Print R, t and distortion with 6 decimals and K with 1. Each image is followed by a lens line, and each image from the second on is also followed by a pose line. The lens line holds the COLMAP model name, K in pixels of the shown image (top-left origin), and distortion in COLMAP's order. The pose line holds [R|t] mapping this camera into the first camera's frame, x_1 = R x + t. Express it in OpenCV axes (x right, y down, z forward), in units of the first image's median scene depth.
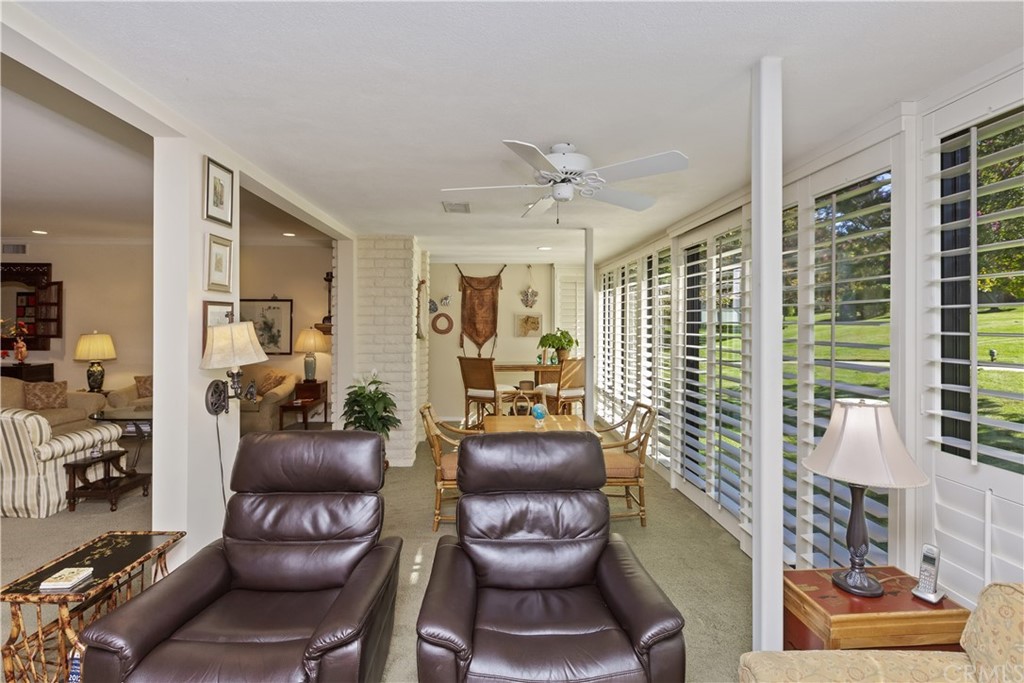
lens RADIAL K [[492.5, 0, 506.8], [0, 492.5, 319.0], [0, 0, 1]] dist [-0.002232, -0.000797]
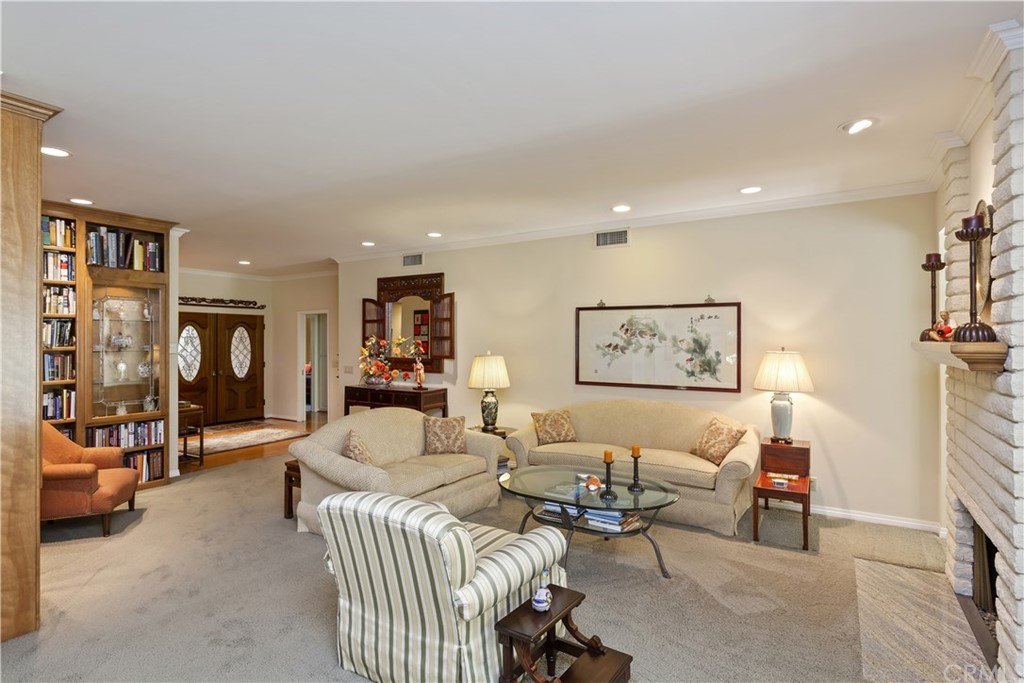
lens RADIAL K [[518.5, 0, 512.0], [0, 518.5, 341.5], [0, 0, 1]] dist [-0.001710, -0.000104]
pose [[0.829372, -0.001801, -0.558695, -0.333611], [0.007829, 0.999934, 0.008398, 0.001177], [0.558643, -0.011340, 0.829331, 0.323443]]
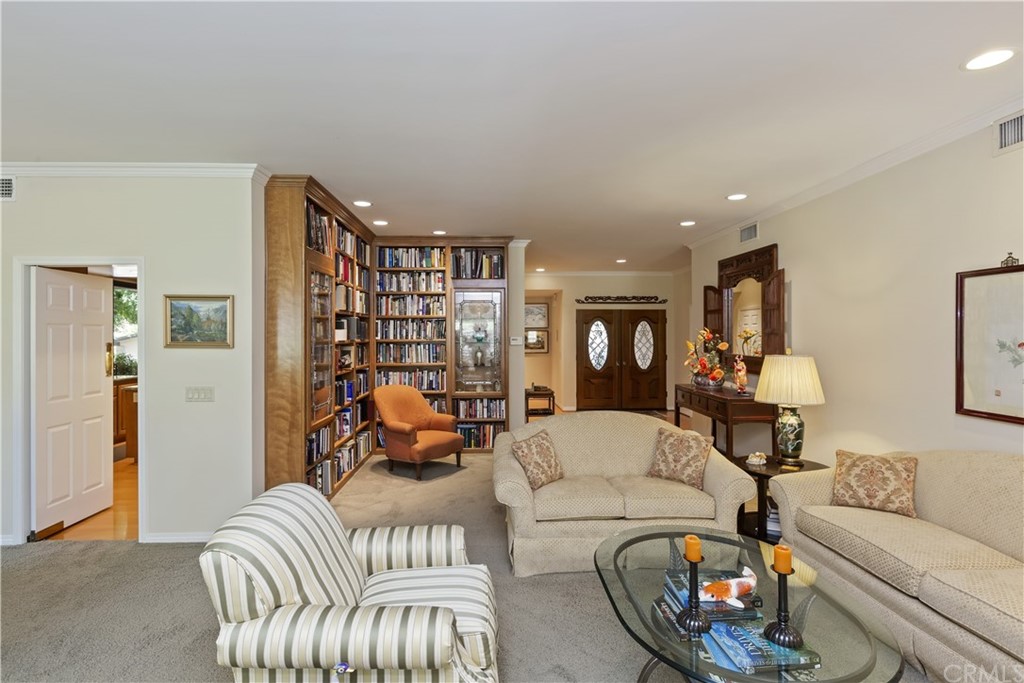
lens RADIAL K [[505.2, 0, 508.4], [0, 505.2, 336.5], [0, 0, 1]] dist [-0.001014, -0.000026]
pose [[0.012243, 0.001471, -0.999924, -0.276746], [0.011513, 0.999932, 0.001612, 0.004765], [0.999859, -0.011532, 0.012225, 0.669797]]
